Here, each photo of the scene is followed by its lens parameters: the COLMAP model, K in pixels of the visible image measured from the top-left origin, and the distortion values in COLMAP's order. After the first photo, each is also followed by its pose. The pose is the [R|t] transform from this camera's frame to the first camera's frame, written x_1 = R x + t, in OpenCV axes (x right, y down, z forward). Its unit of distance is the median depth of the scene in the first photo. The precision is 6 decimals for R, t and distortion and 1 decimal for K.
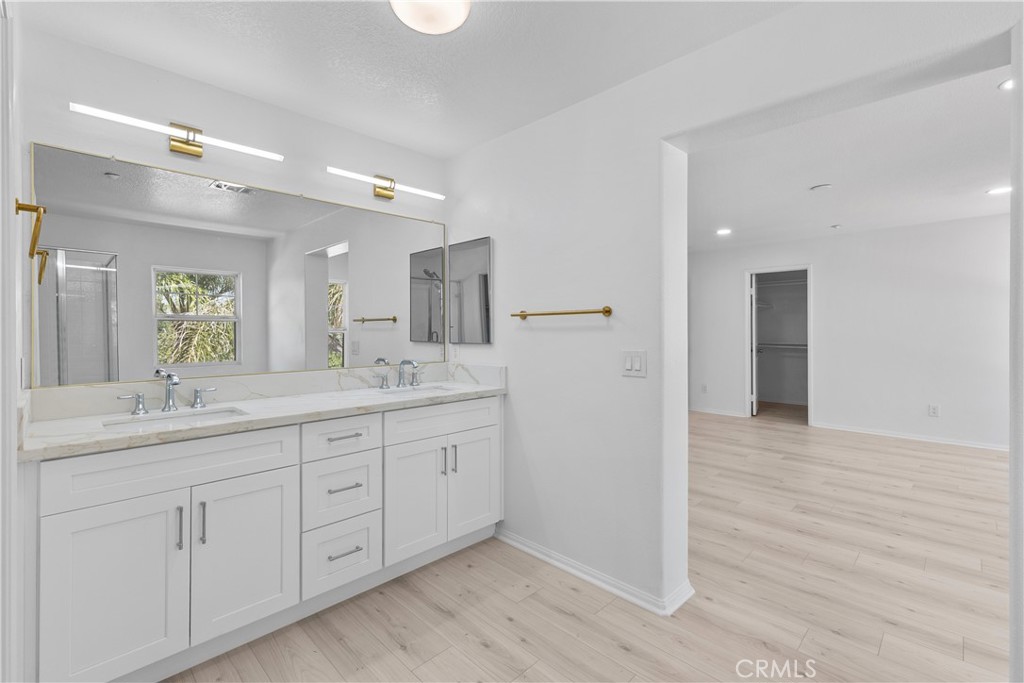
lens RADIAL K [[454.1, 0, 482.0], [0, 454.1, 326.5], [0, 0, 1]] dist [-0.000535, 0.003261]
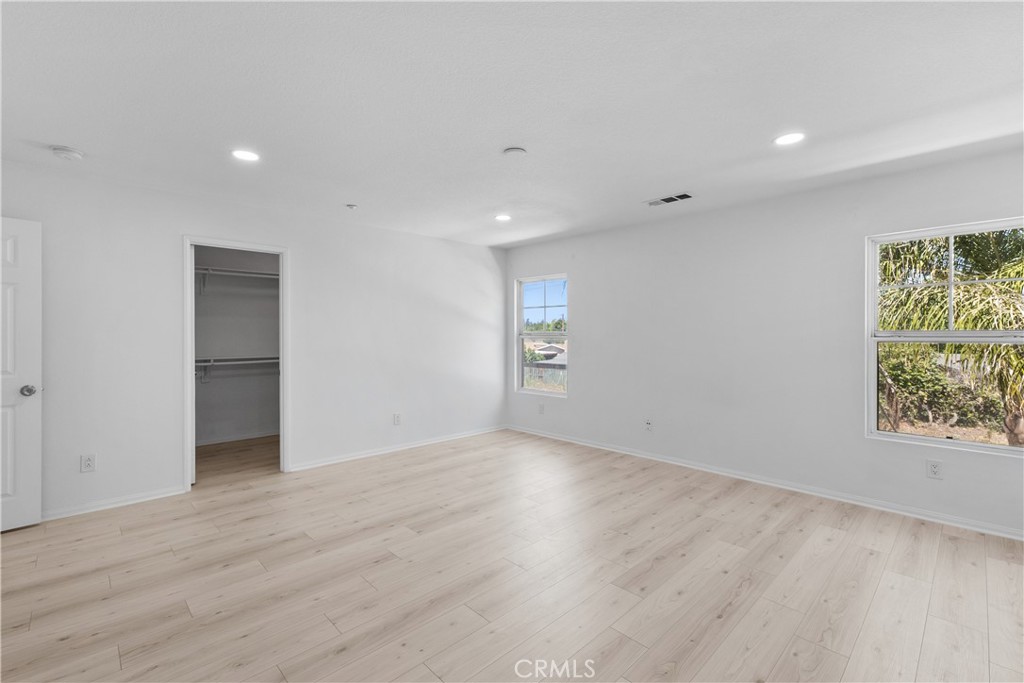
lens RADIAL K [[454.1, 0, 515.0], [0, 454.1, 338.5], [0, 0, 1]] dist [-0.000535, 0.003261]
pose [[-0.030760, -0.012061, 0.999454, -0.006649], [-0.001335, 0.999927, 0.012026, -0.002067], [-0.999526, -0.000965, -0.030774, 0.660618]]
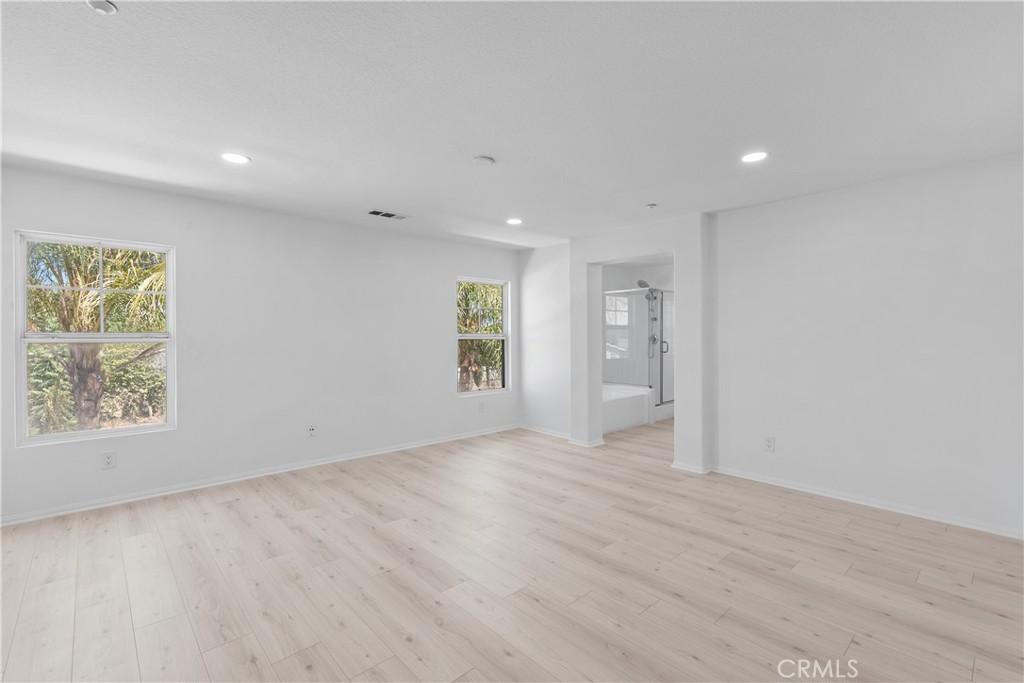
lens RADIAL K [[454.1, 0, 504.0], [0, 454.1, 336.6], [0, 0, 1]] dist [-0.000535, 0.003261]
pose [[-0.999952, -0.000048, 0.009785, 0.456231], [0.000000, 0.999988, 0.004868, -0.002563], [-0.009785, 0.004868, -0.999940, 1.159159]]
